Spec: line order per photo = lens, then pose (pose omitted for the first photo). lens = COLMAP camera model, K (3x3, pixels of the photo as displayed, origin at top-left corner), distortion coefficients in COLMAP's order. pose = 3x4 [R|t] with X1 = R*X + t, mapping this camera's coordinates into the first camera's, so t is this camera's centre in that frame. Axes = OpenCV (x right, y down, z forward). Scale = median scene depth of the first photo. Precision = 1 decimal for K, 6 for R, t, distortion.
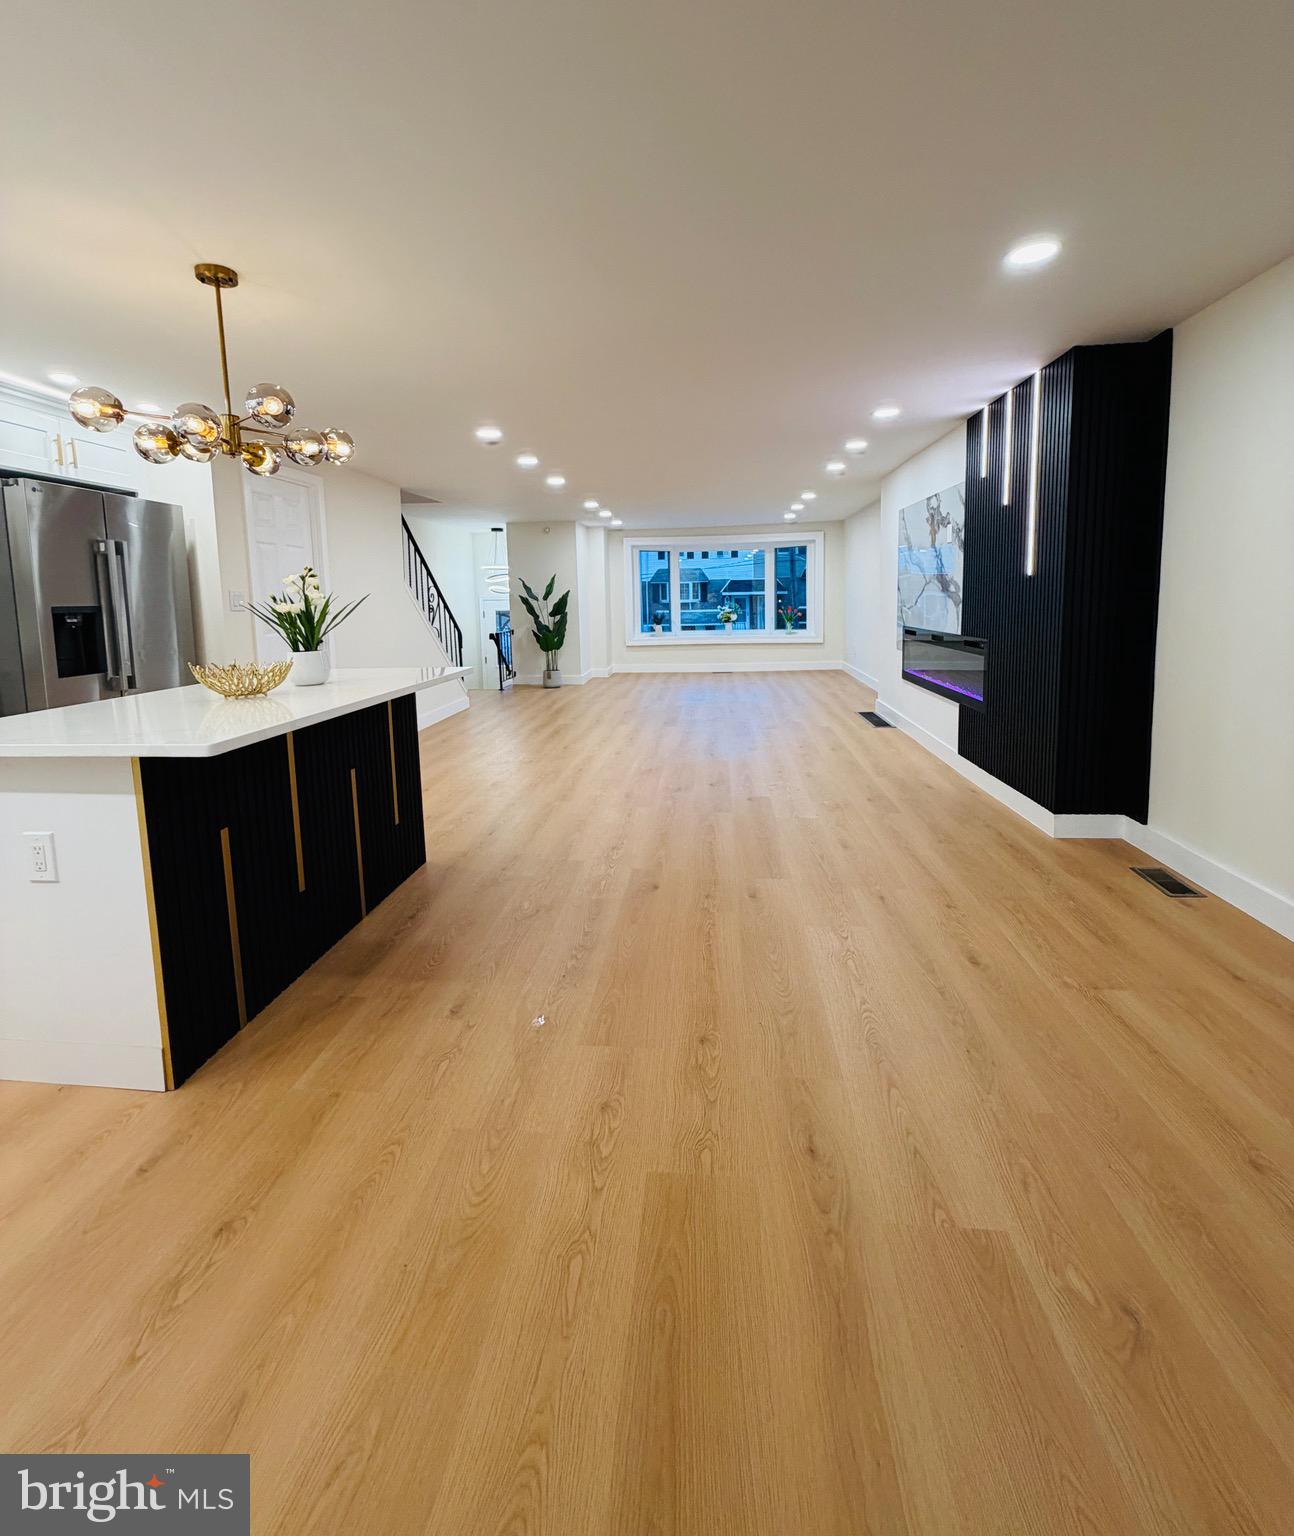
lens RADIAL K [[683.9, 0, 645.0], [0, 683.9, 668.2], [0, 0, 1]] dist [0.002932, 0.000244]
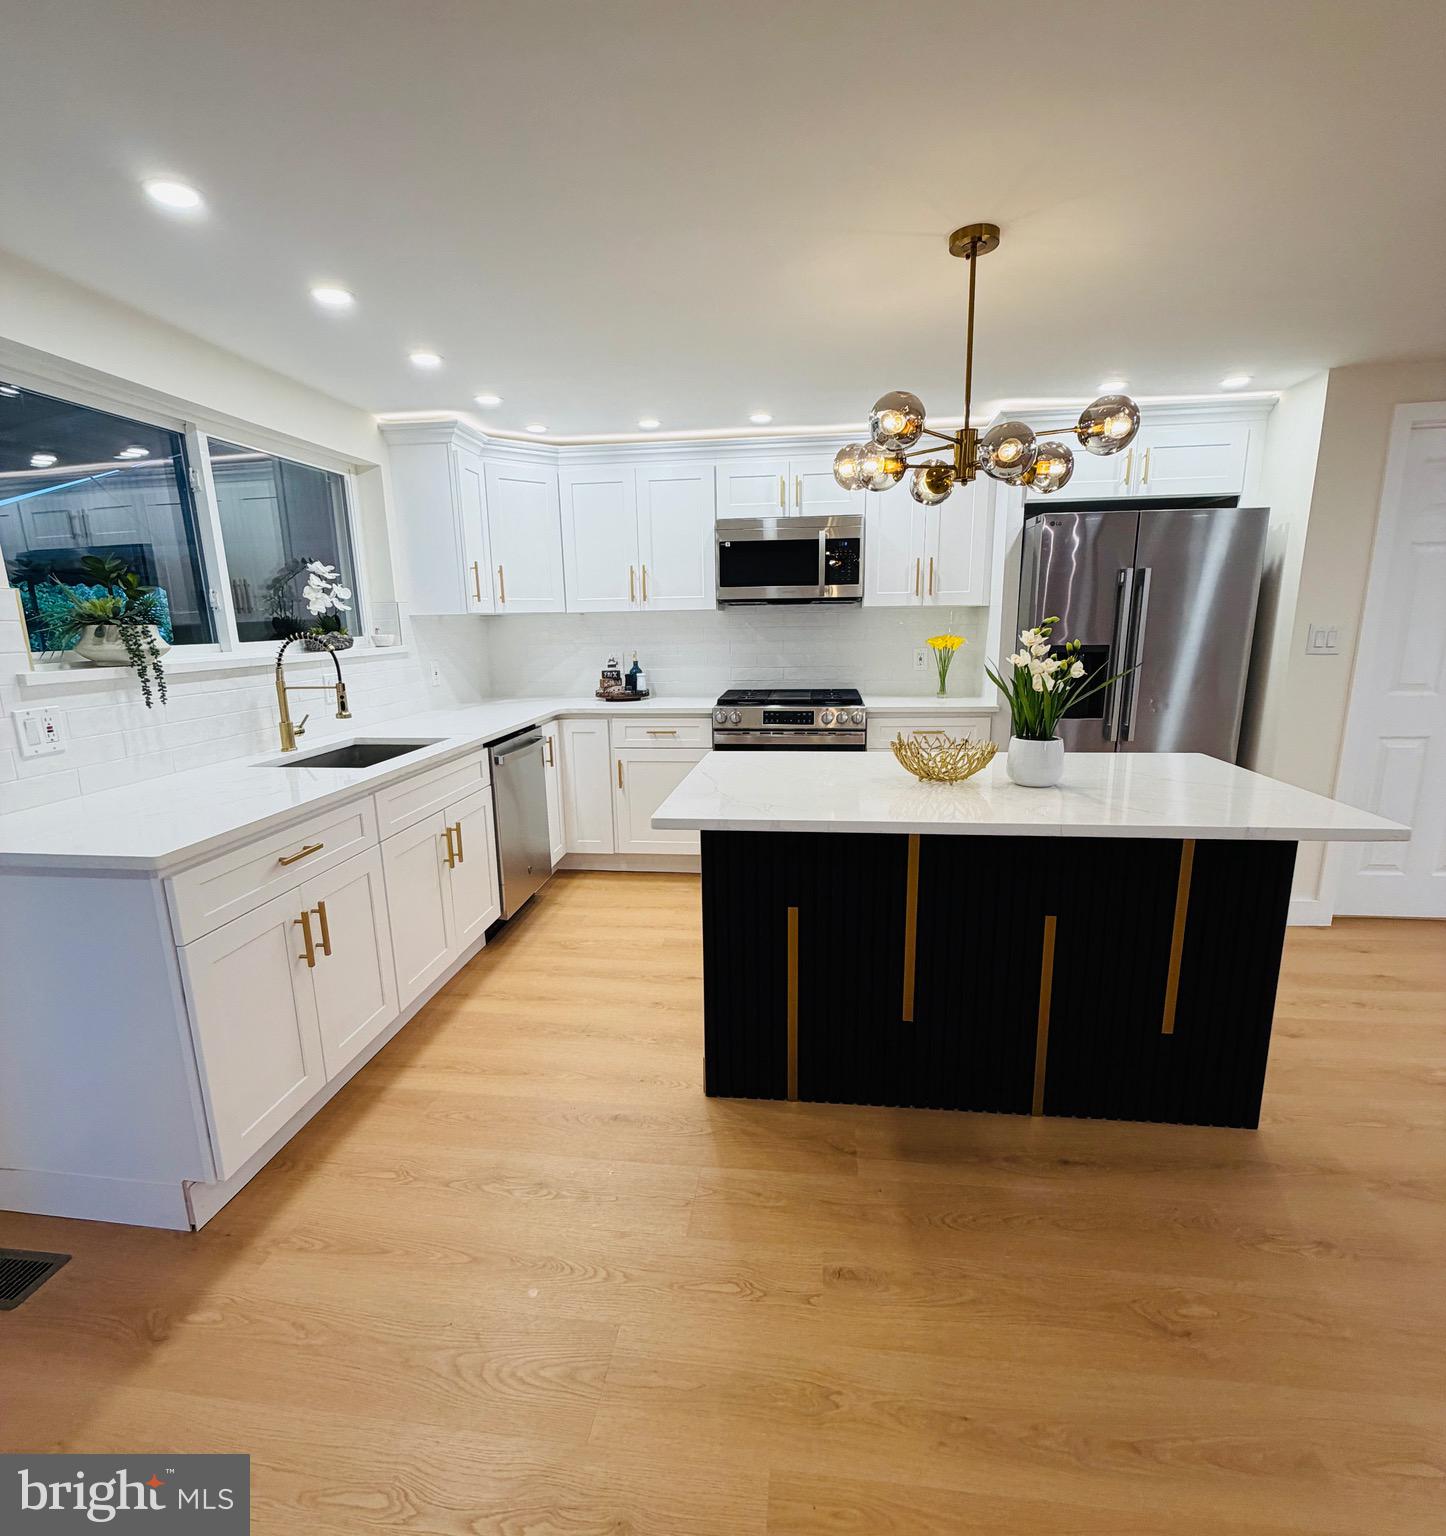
lens RADIAL K [[765.9, 0, 723.0], [0, 765.9, 784.8], [0, 0, 1]] dist [-0.000079, -0.000859]
pose [[-0.014703, 0.234661, -0.971966, 0.086712], [-0.088534, 0.967948, 0.235030, -0.038764], [0.995965, 0.089507, 0.006543, 0.187341]]
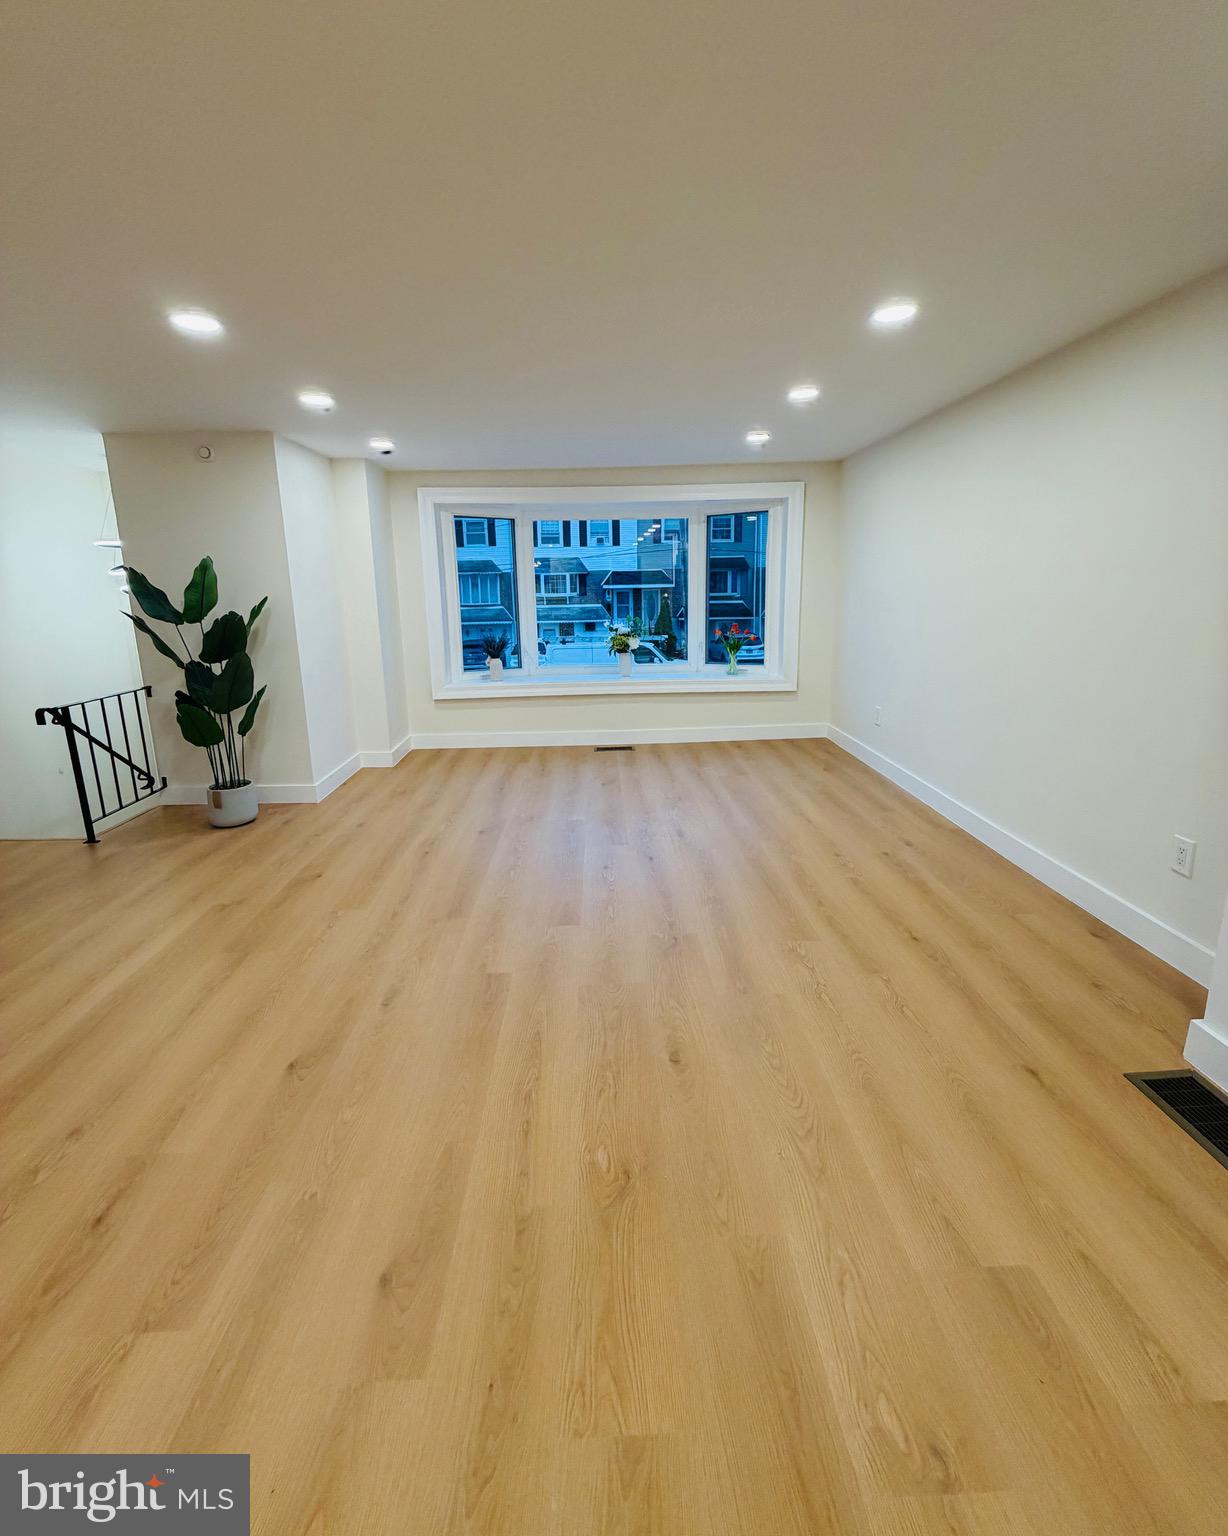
lens RADIAL K [[650.1, 0, 612.0], [0, 650.1, 717.5], [0, 0, 1]] dist [-0.000495, -0.000053]
pose [[0.991784, -0.022684, 0.125895, 0.055567], [0.010678, 0.995398, 0.095232, -0.079247], [-0.127476, -0.093105, 0.987462, 0.589468]]
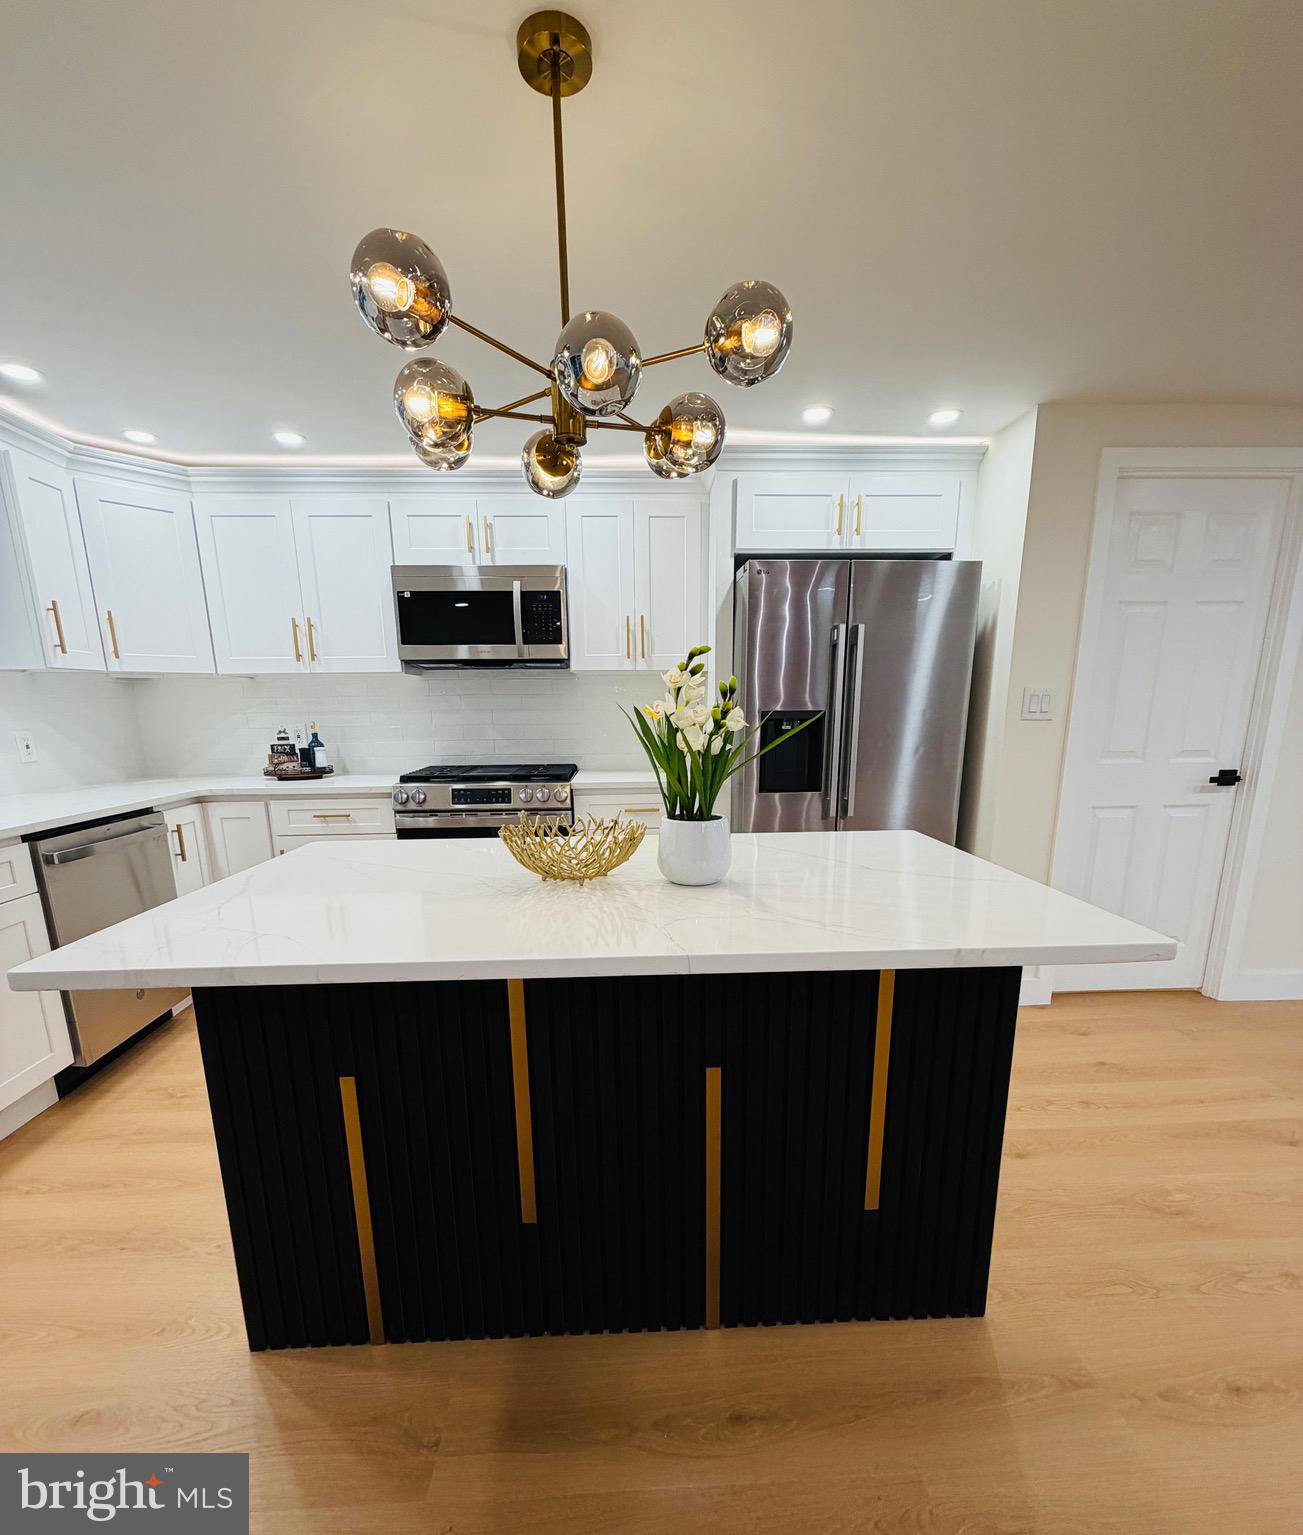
lens RADIAL K [[691.3, 0, 650.7], [0, 691.3, 863.7], [0, 0, 1]] dist [-0.001093, -0.000360]
pose [[0.149082, 0.239971, -0.959264, 0.002750], [-0.096976, 0.968977, 0.227330, -0.030055], [0.984058, 0.059135, 0.167728, 0.248193]]
